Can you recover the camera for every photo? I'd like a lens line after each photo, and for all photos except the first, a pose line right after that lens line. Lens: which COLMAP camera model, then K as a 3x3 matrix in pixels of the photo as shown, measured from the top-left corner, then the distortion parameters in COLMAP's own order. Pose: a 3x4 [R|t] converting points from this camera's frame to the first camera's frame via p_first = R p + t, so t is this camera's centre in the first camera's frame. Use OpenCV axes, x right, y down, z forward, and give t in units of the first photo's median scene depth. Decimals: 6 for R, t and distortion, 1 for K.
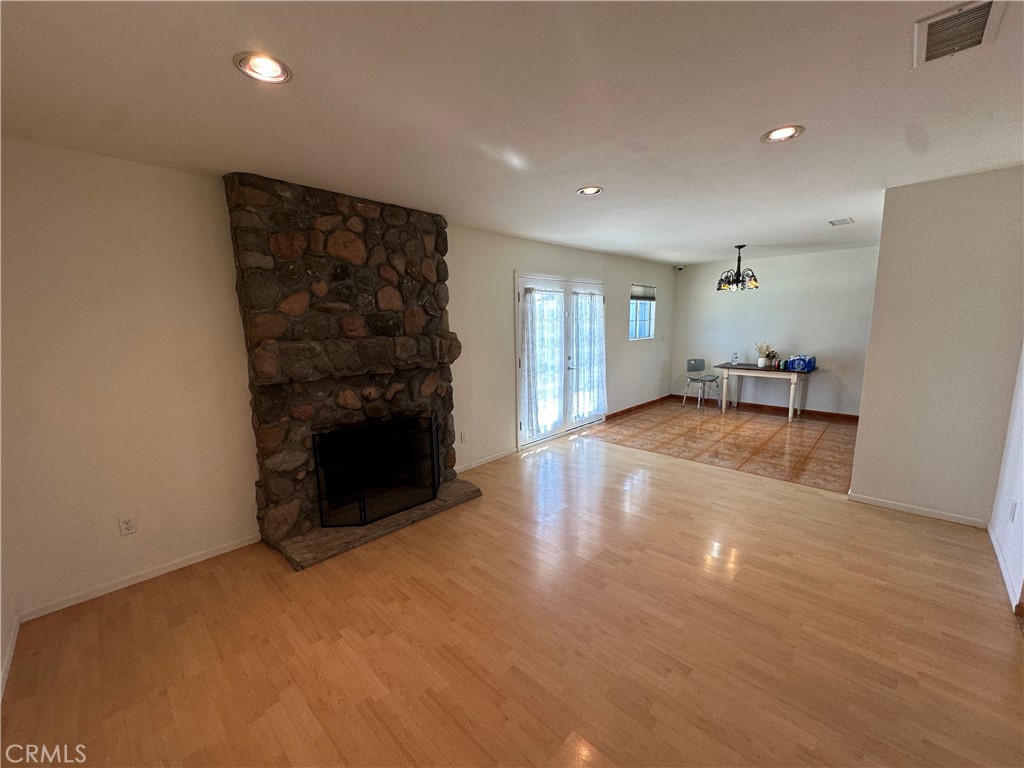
lens RADIAL K [[409.4, 0, 513.7], [0, 409.4, 385.3], [0, 0, 1]] dist [-0.005849, 0.001014]
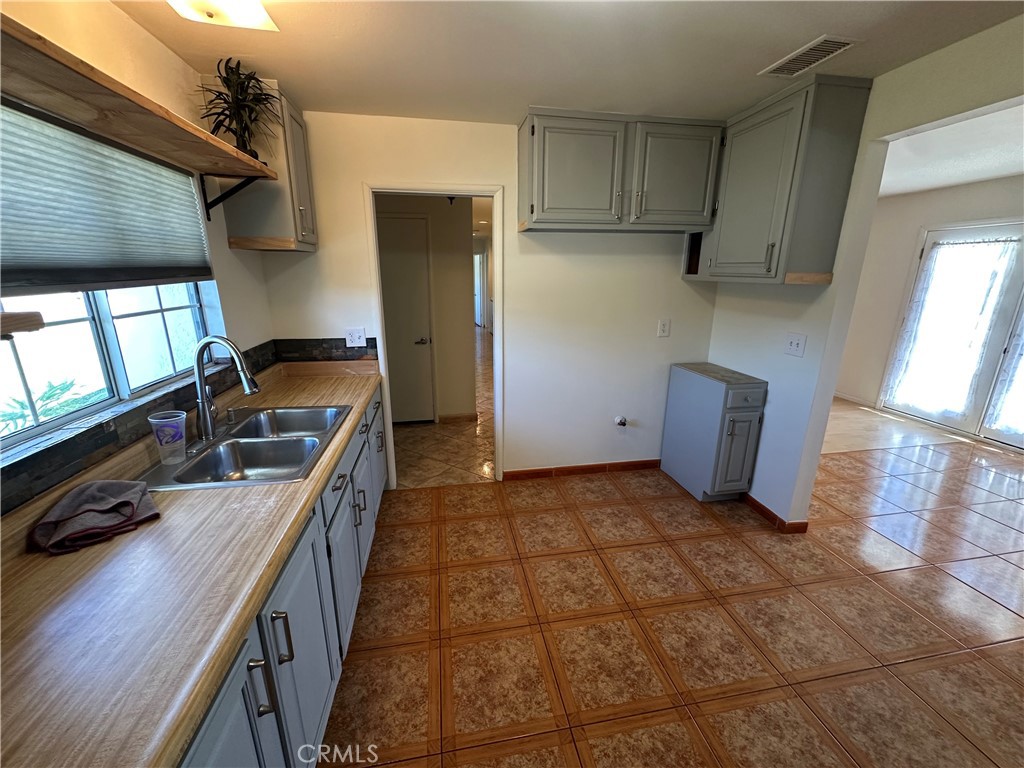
lens RADIAL K [[409.4, 0, 510.9], [0, 409.4, 384.2], [0, 0, 1]] dist [-0.005849, 0.001014]
pose [[-0.588993, 0.222095, -0.777020, 1.885439], [-0.126648, 0.924247, 0.360177, -0.208408], [0.798152, 0.310550, -0.516248, 1.106348]]
